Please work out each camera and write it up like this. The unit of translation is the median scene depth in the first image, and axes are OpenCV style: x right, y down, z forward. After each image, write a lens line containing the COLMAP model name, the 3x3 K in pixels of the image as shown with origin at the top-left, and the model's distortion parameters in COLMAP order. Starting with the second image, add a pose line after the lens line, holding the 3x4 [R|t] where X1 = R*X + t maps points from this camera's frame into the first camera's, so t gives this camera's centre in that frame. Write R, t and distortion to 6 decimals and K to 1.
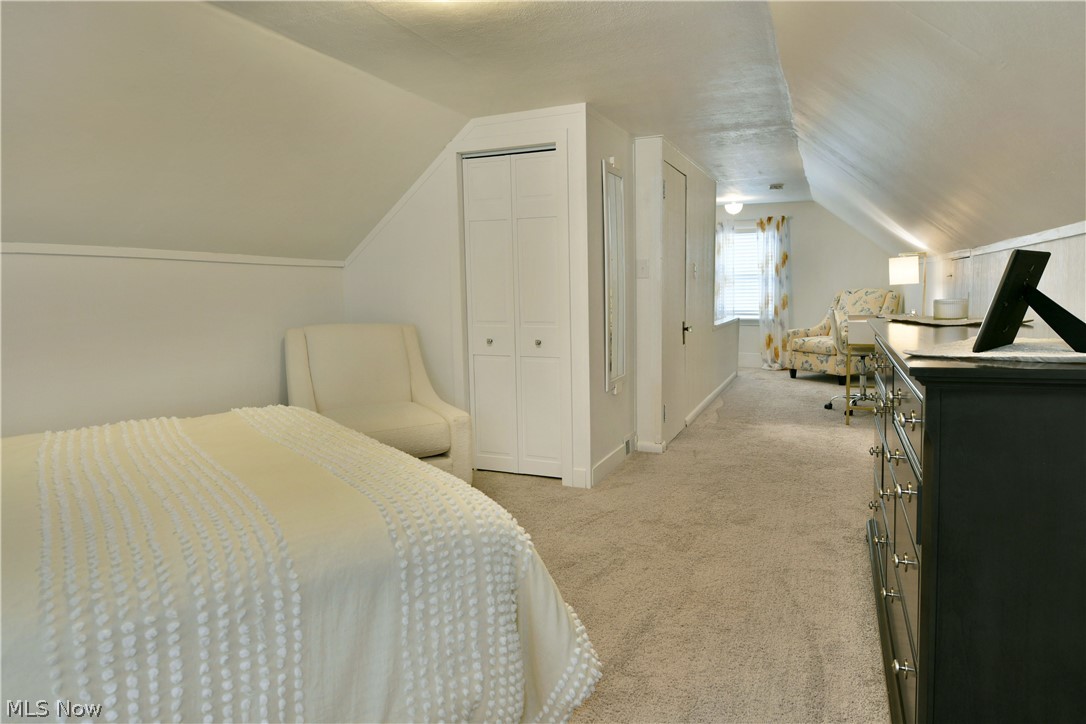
lens RADIAL K [[664.3, 0, 540.3], [0, 664.3, 329.1], [0, 0, 1]] dist [-0.007454, -0.002394]
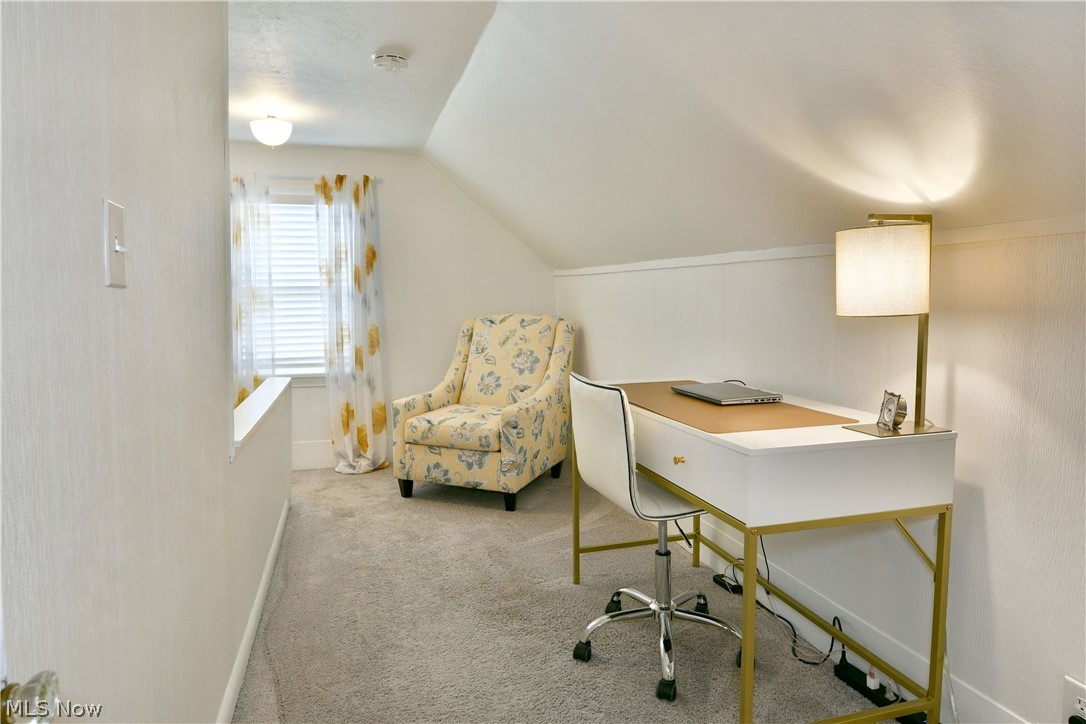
lens RADIAL K [[664.3, 0, 540.3], [0, 664.3, 329.1], [0, 0, 1]] dist [-0.007454, -0.002394]
pose [[0.767206, -0.023961, 0.640953, 0.132304], [0.038900, 0.999201, -0.009208, -0.039325], [-0.640221, 0.031997, 0.767524, 0.510853]]
